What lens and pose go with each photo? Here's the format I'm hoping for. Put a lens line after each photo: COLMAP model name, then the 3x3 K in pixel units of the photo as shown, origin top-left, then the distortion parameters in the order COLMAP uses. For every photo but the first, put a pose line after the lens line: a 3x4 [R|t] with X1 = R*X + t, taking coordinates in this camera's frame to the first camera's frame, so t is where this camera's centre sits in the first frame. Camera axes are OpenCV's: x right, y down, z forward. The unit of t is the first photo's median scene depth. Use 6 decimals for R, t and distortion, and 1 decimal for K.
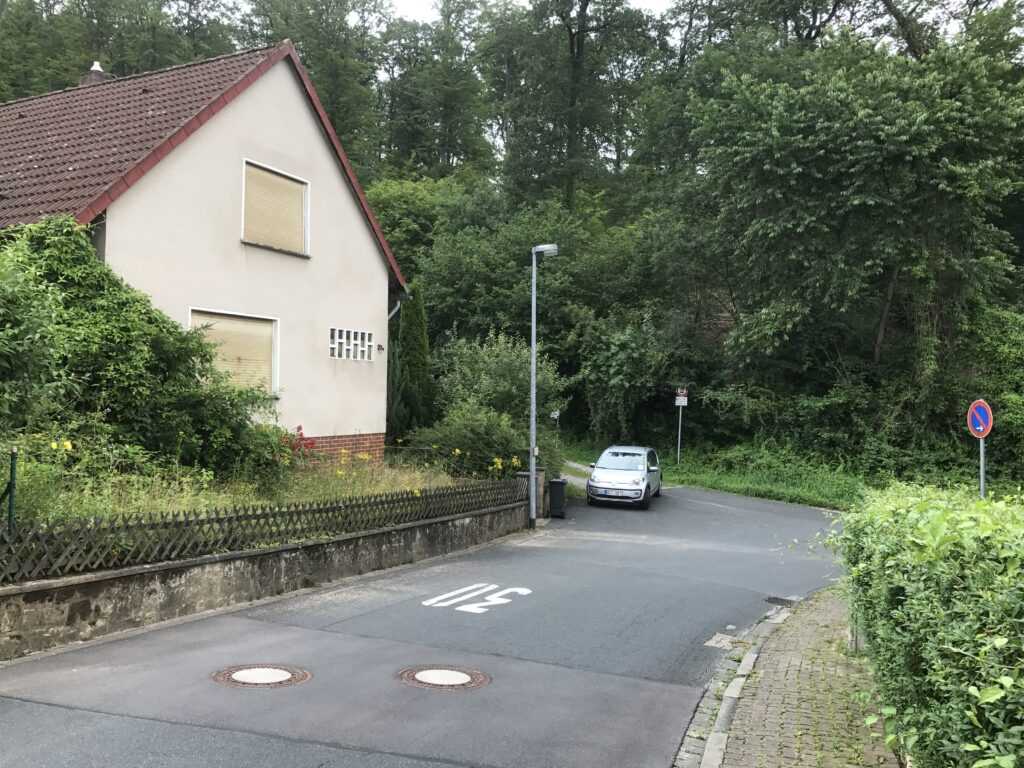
lens RADIAL K [[838.3, 0, 512.0], [0, 838.3, 384.0], [0, 0, 1]] dist [0.004249, -0.179740]
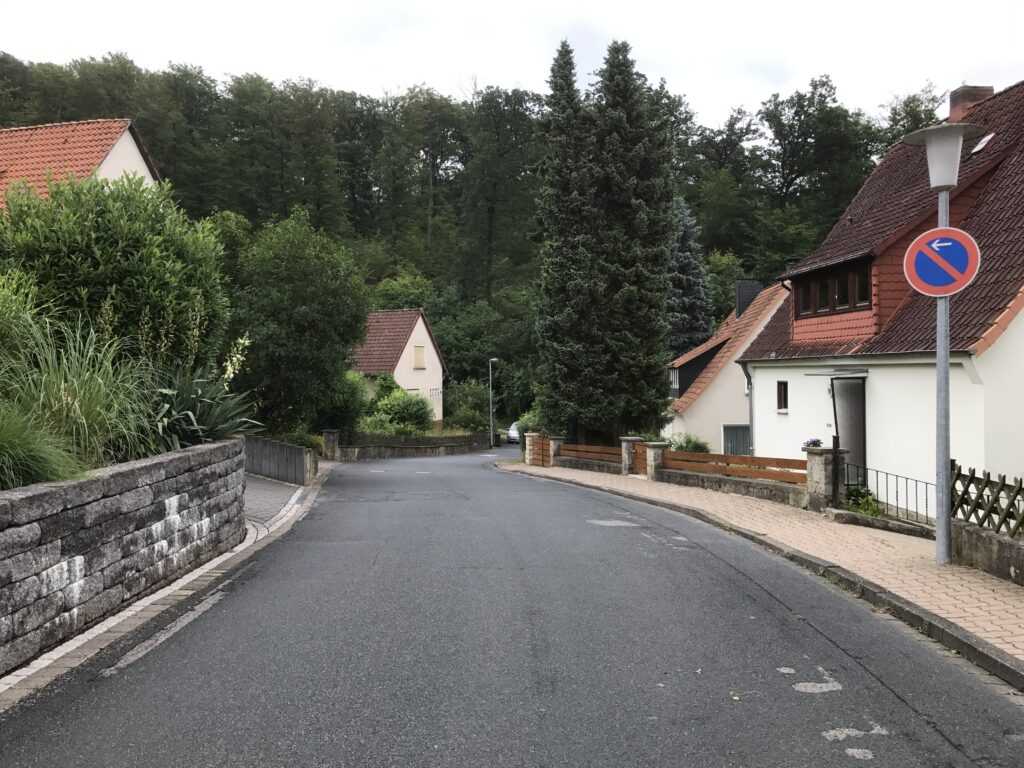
lens RADIAL K [[838.3, 0, 512.0], [0, 838.3, 384.0], [0, 0, 1]] dist [0.004249, -0.179740]
pose [[0.992410, -0.034790, 0.117952, -0.218971], [0.031584, 0.999082, 0.028947, -0.129443], [-0.118851, -0.025002, 0.992597, -1.757884]]
